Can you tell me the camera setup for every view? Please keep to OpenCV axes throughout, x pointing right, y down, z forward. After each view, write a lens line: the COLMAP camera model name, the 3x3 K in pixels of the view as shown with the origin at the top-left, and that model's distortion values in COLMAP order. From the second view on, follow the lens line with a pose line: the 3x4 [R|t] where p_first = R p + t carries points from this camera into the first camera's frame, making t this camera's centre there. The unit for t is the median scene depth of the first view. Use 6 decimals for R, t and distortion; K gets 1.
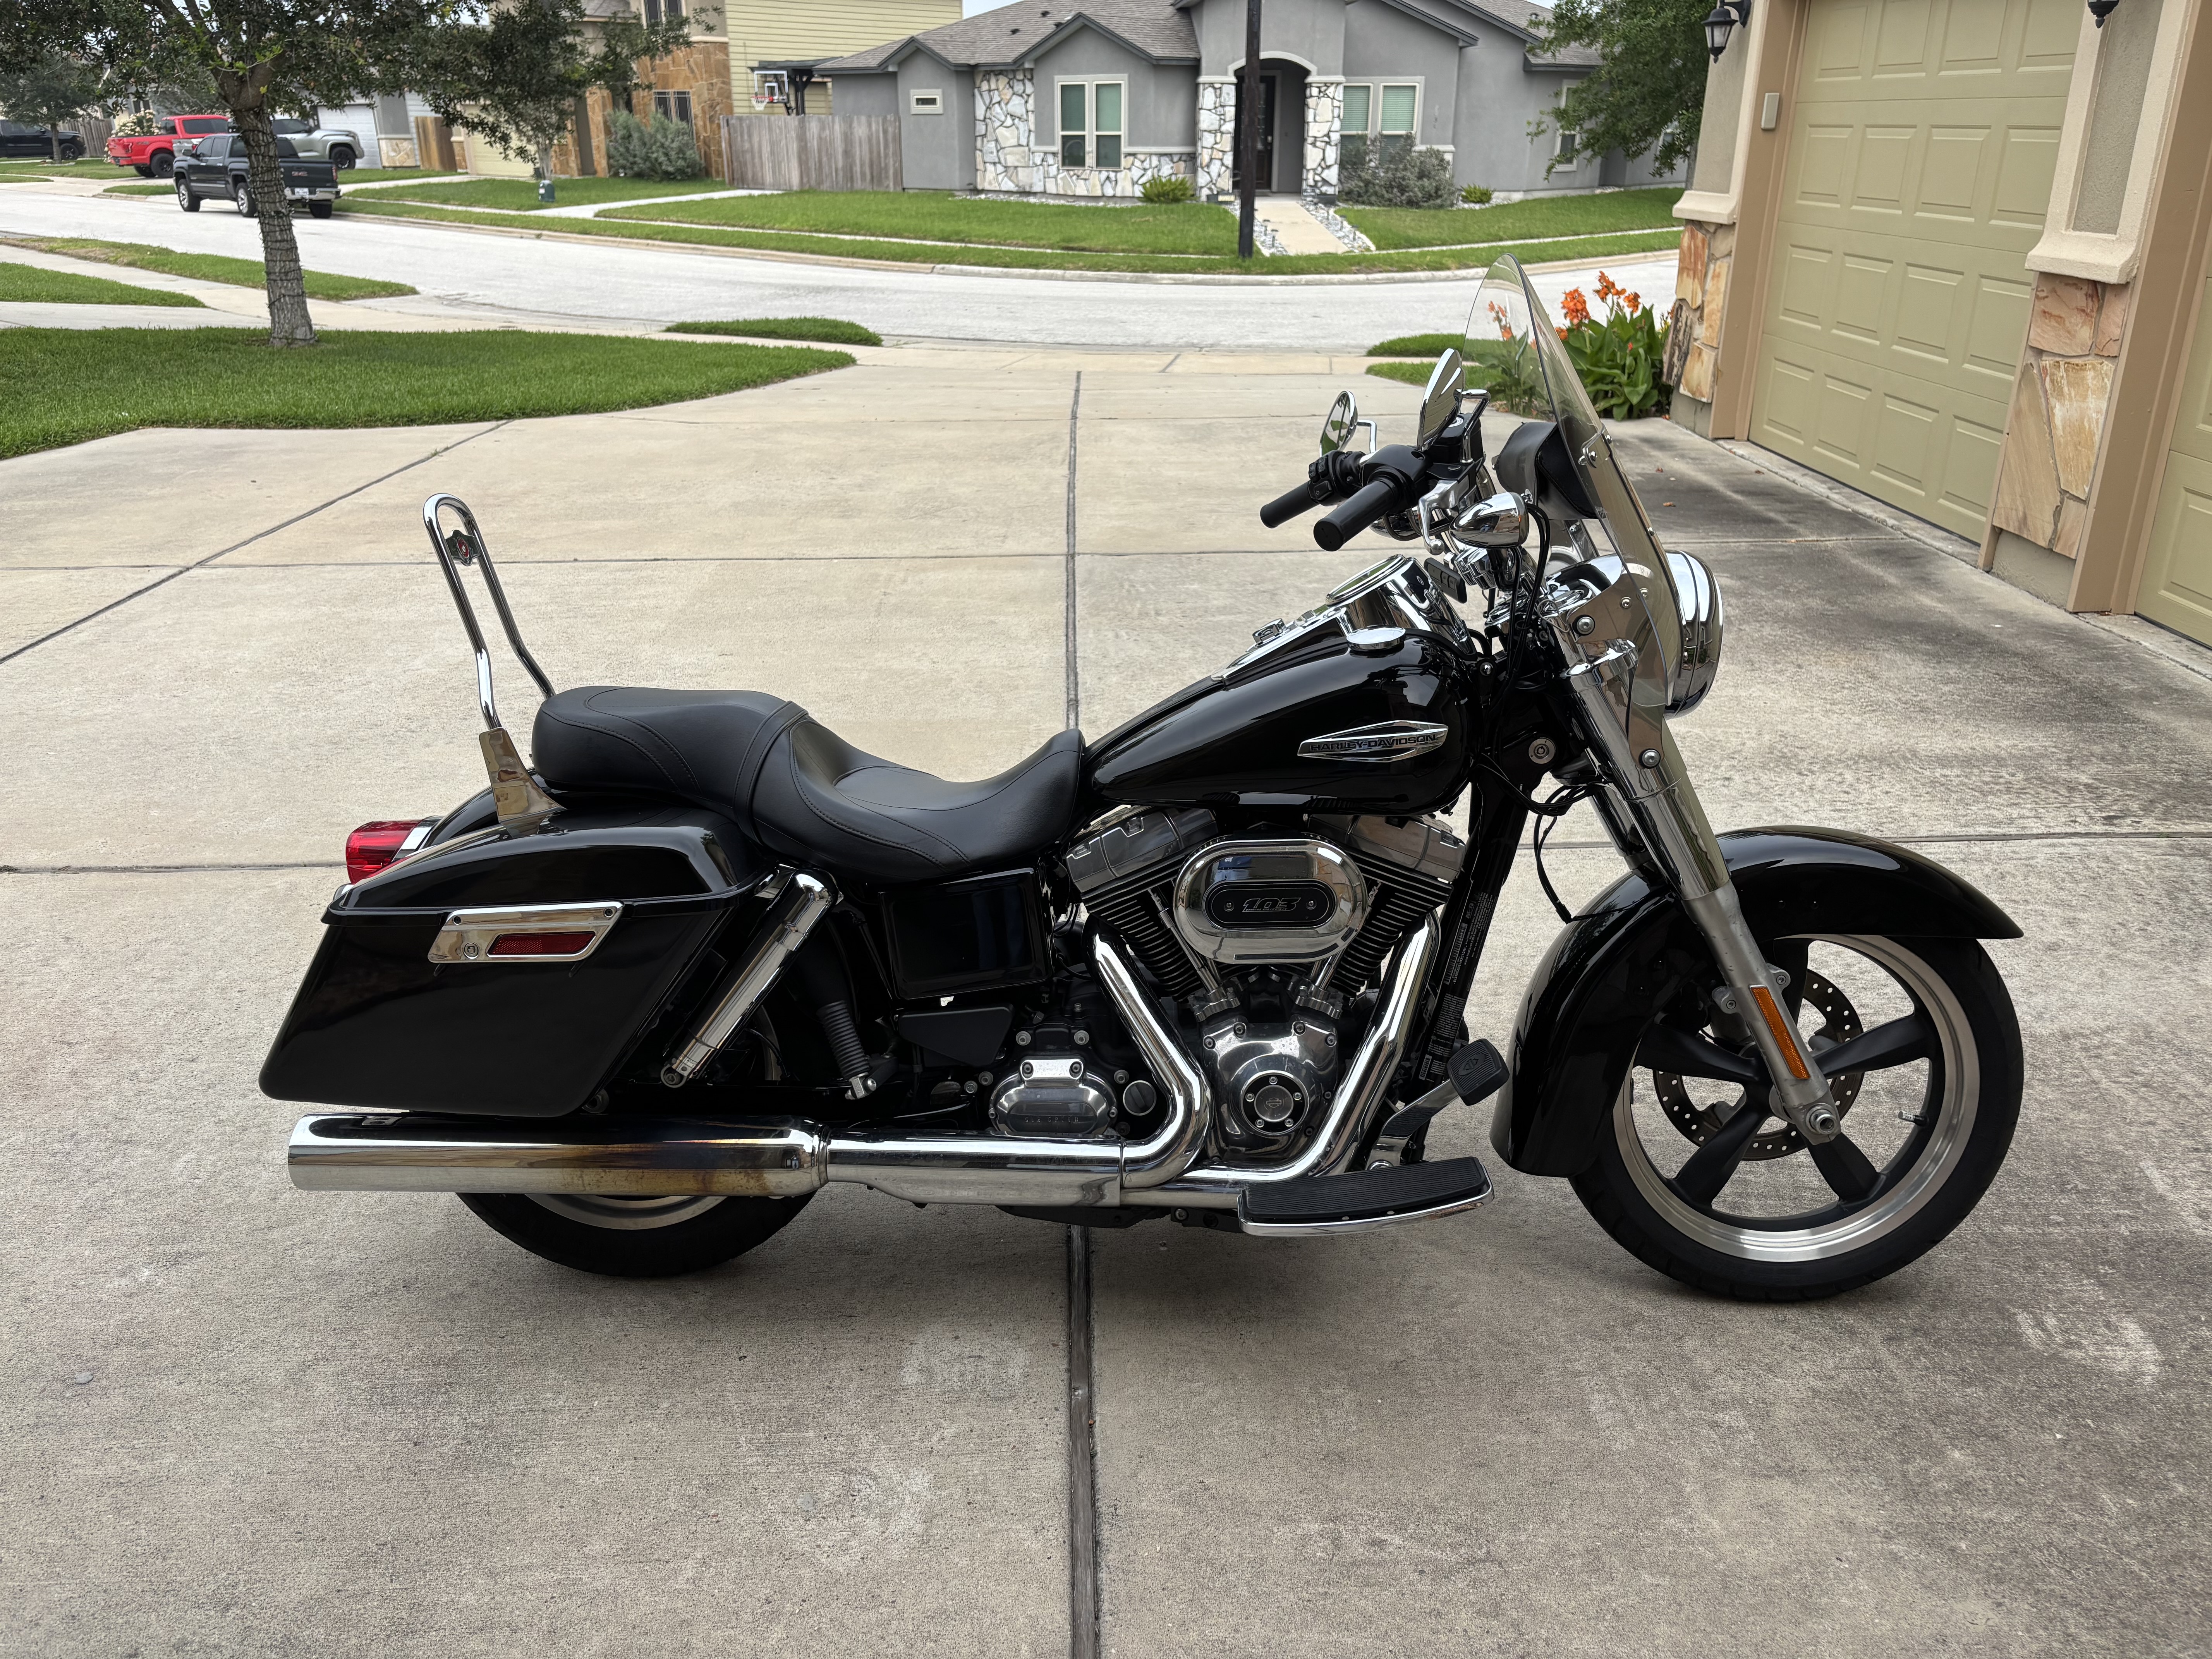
lens RADIAL K [[1678.2, 0, 1106.0], [0, 1678.2, 829.5], [0, 0, 1]] dist [0.040033, -0.060342]
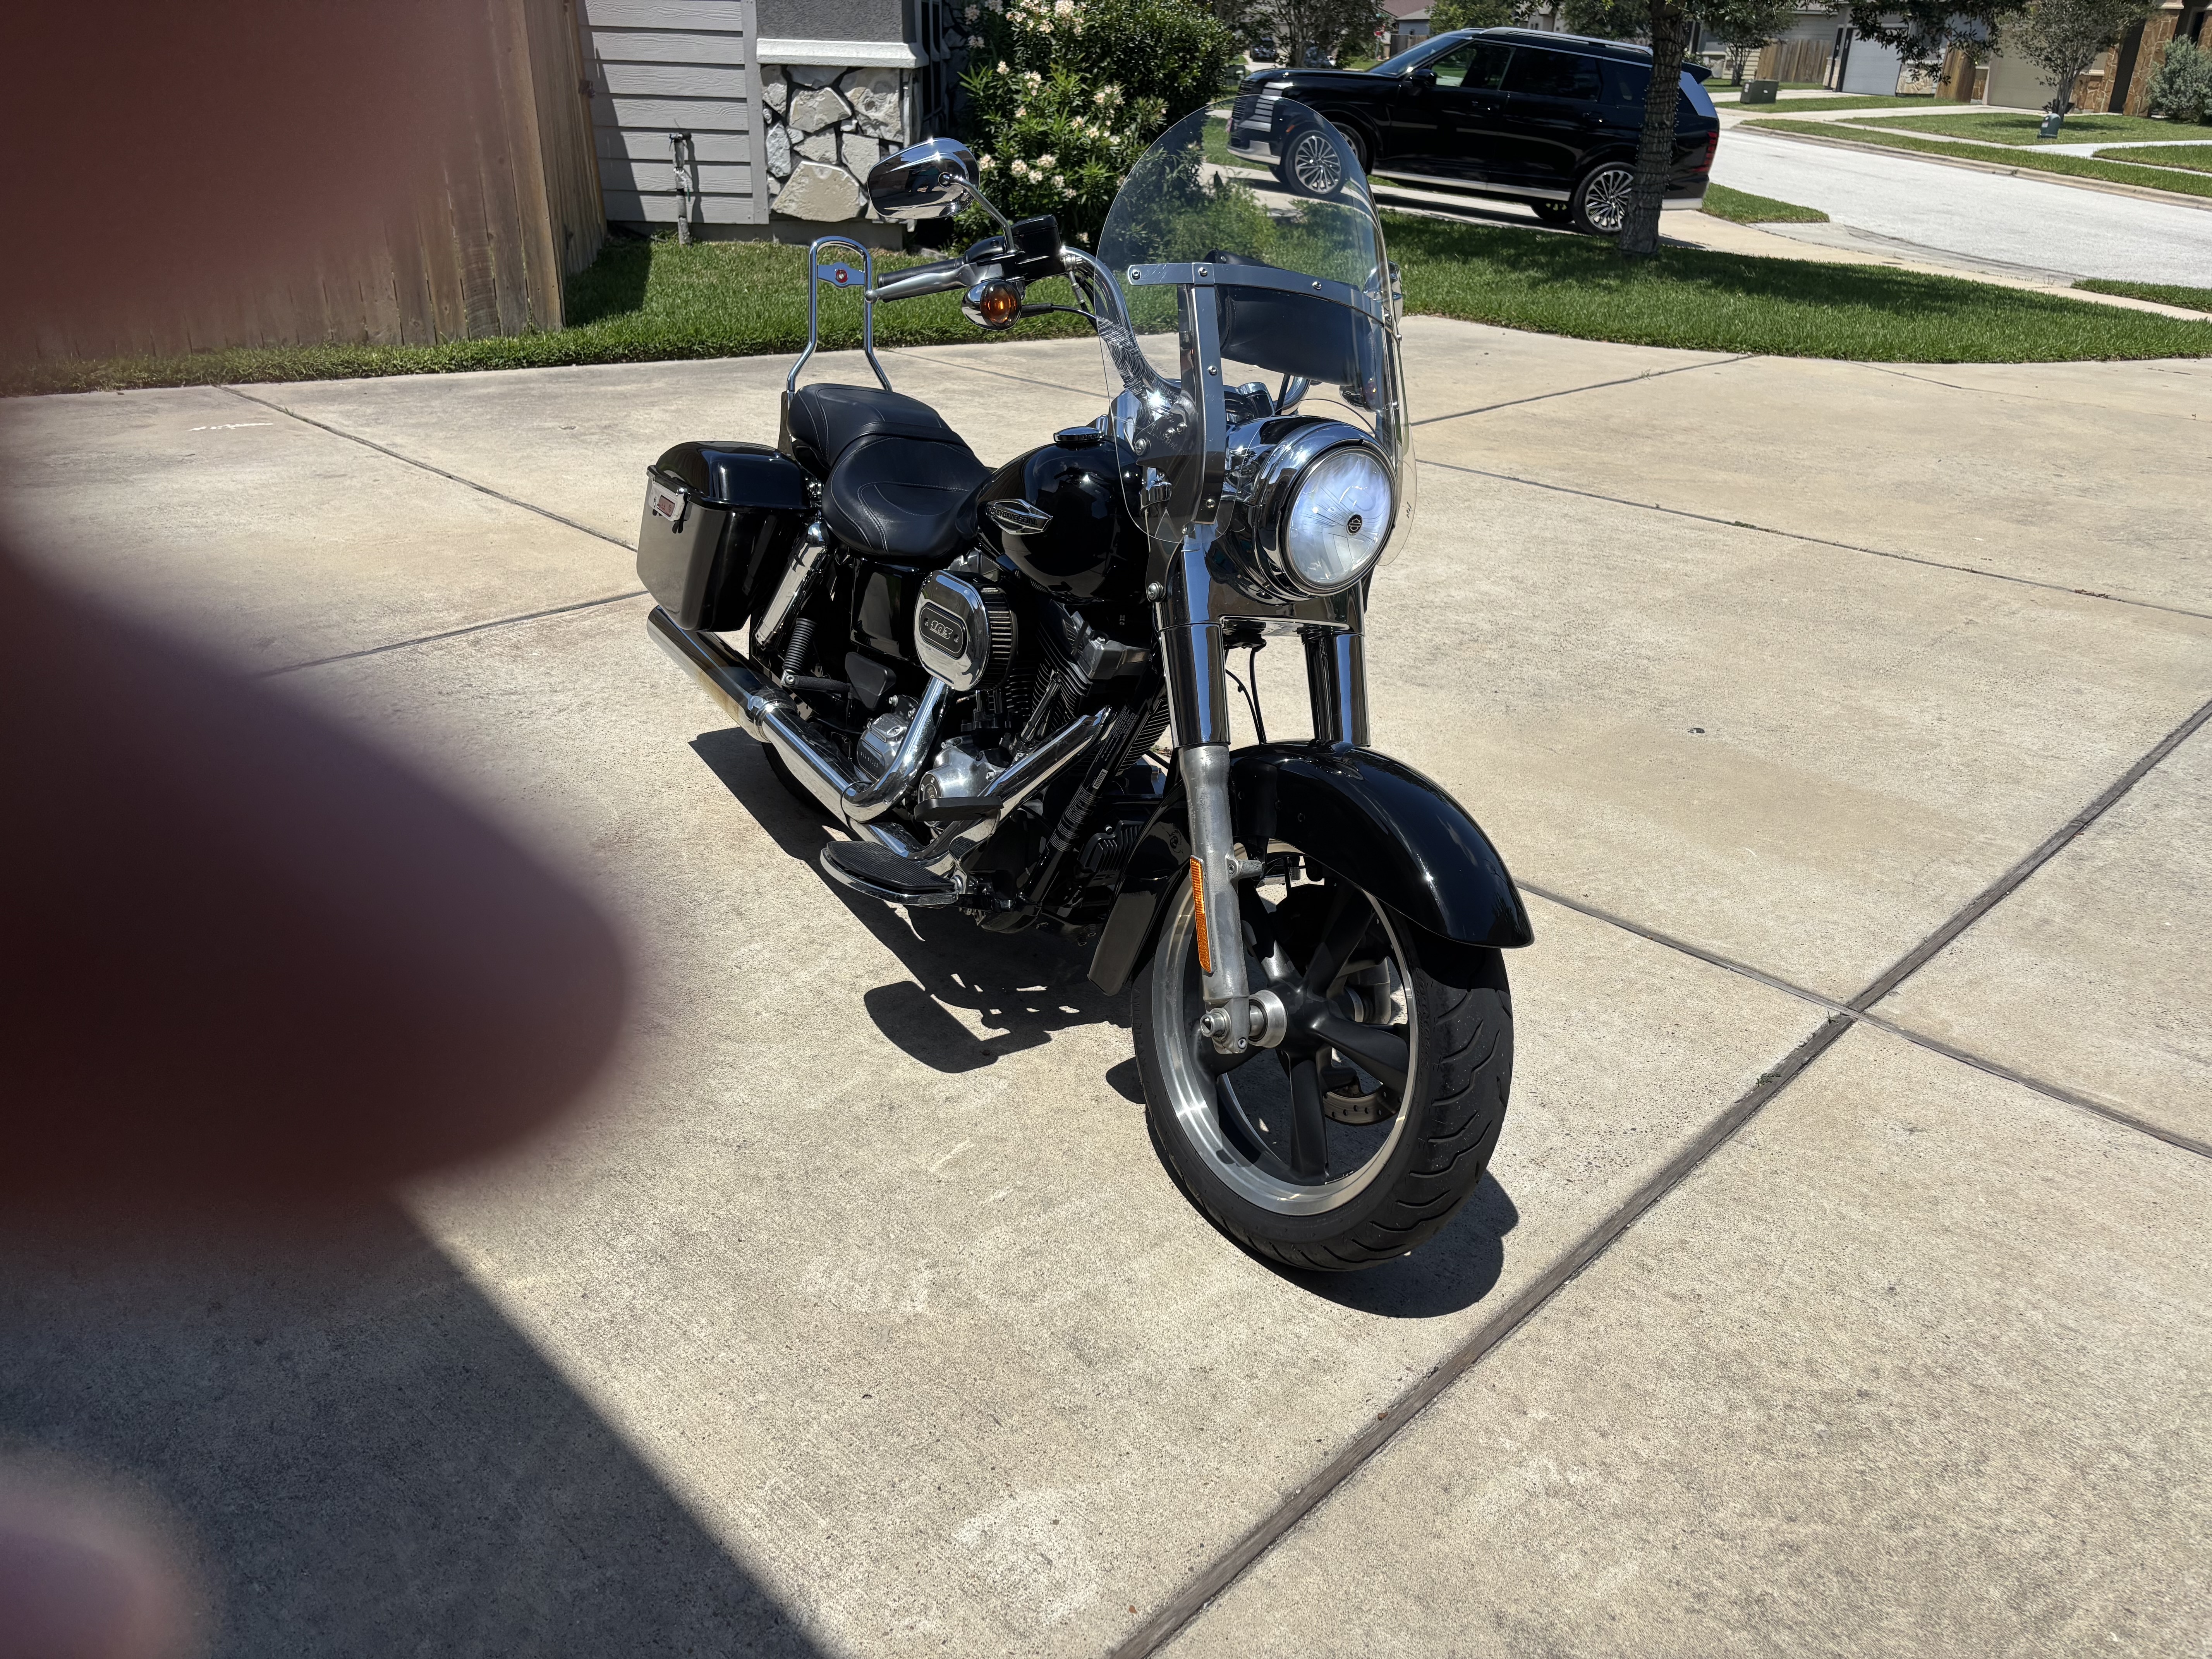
lens RADIAL K [[1669.1, 0, 1121.1], [0, 1669.1, 810.2], [0, 0, 1]] dist [0.053800, -0.055700]
pose [[0.700138, 0.315728, -0.640408, 0.040991], [-0.298476, 0.944213, 0.139191, -0.015858], [0.648628, 0.093694, 0.755316, 0.049838]]
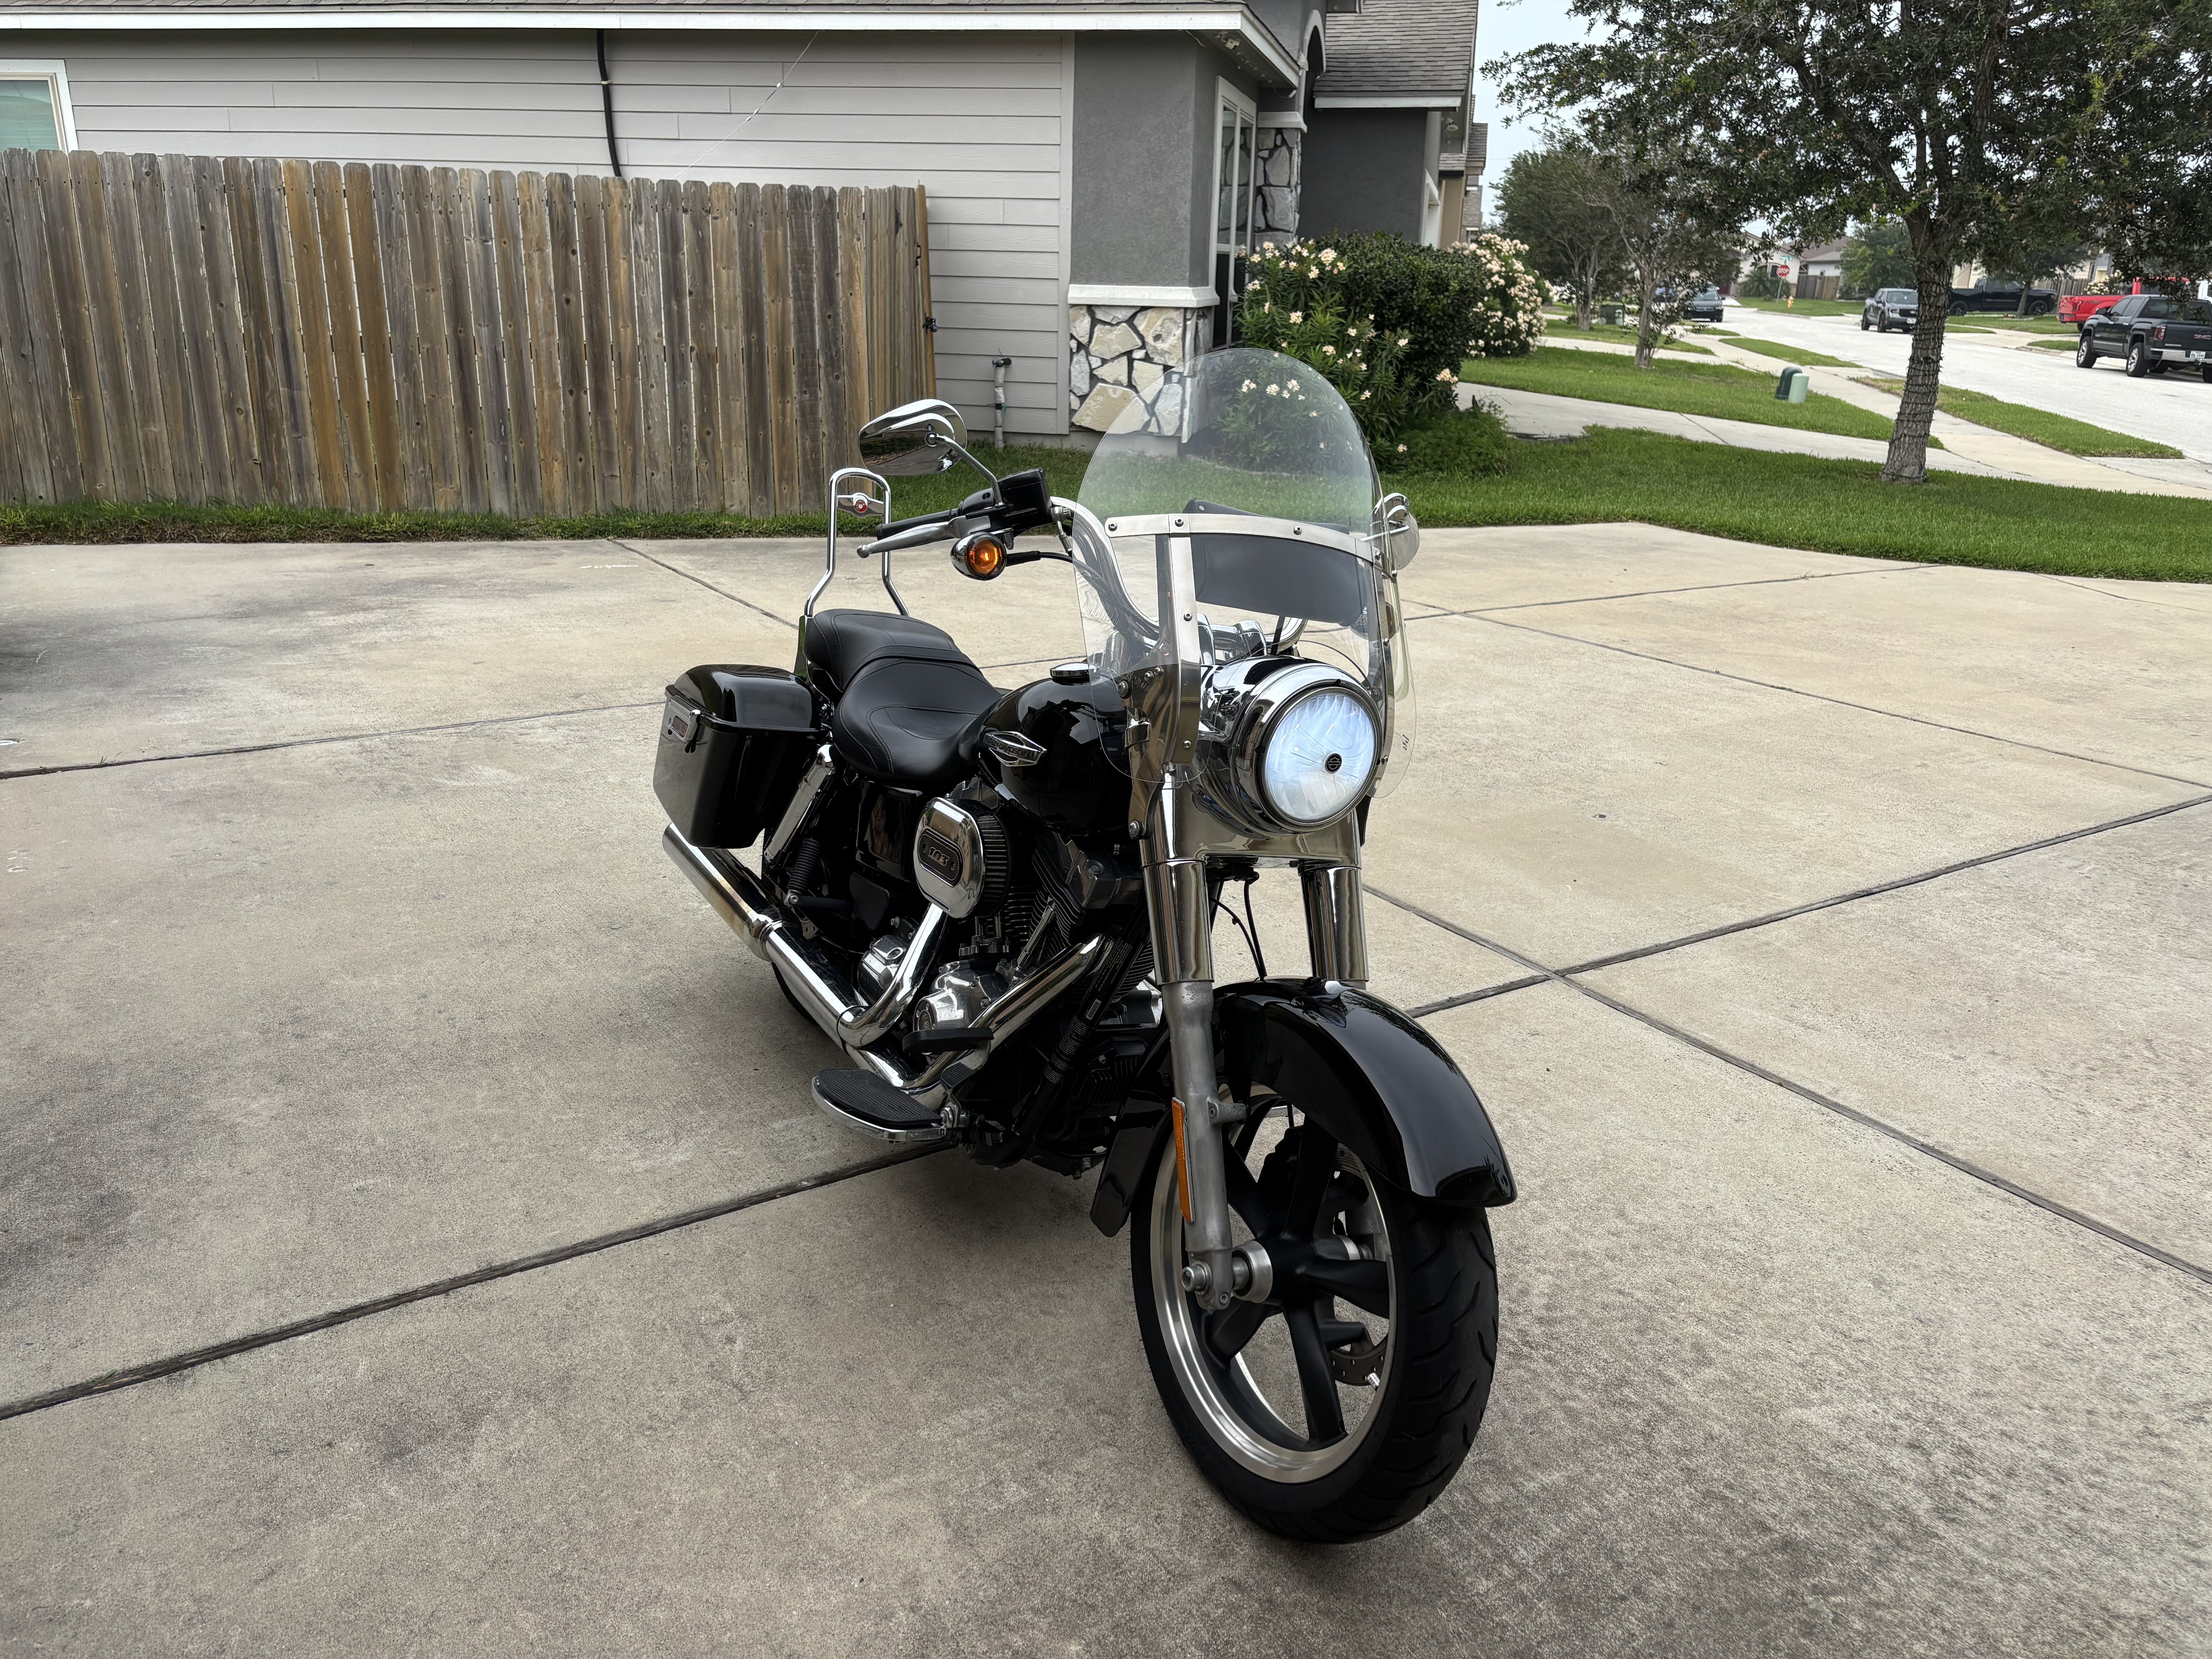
lens RADIAL K [[1665.5, 0, 1113.8], [0, 1665.5, 843.5], [0, 0, 1]] dist [0.044167, -0.049170]
pose [[0.516728, 0.290145, -0.805486, 0.126952], [-0.350400, 0.930089, 0.110244, -0.015756], [0.781161, 0.225276, 0.582270, 0.045289]]
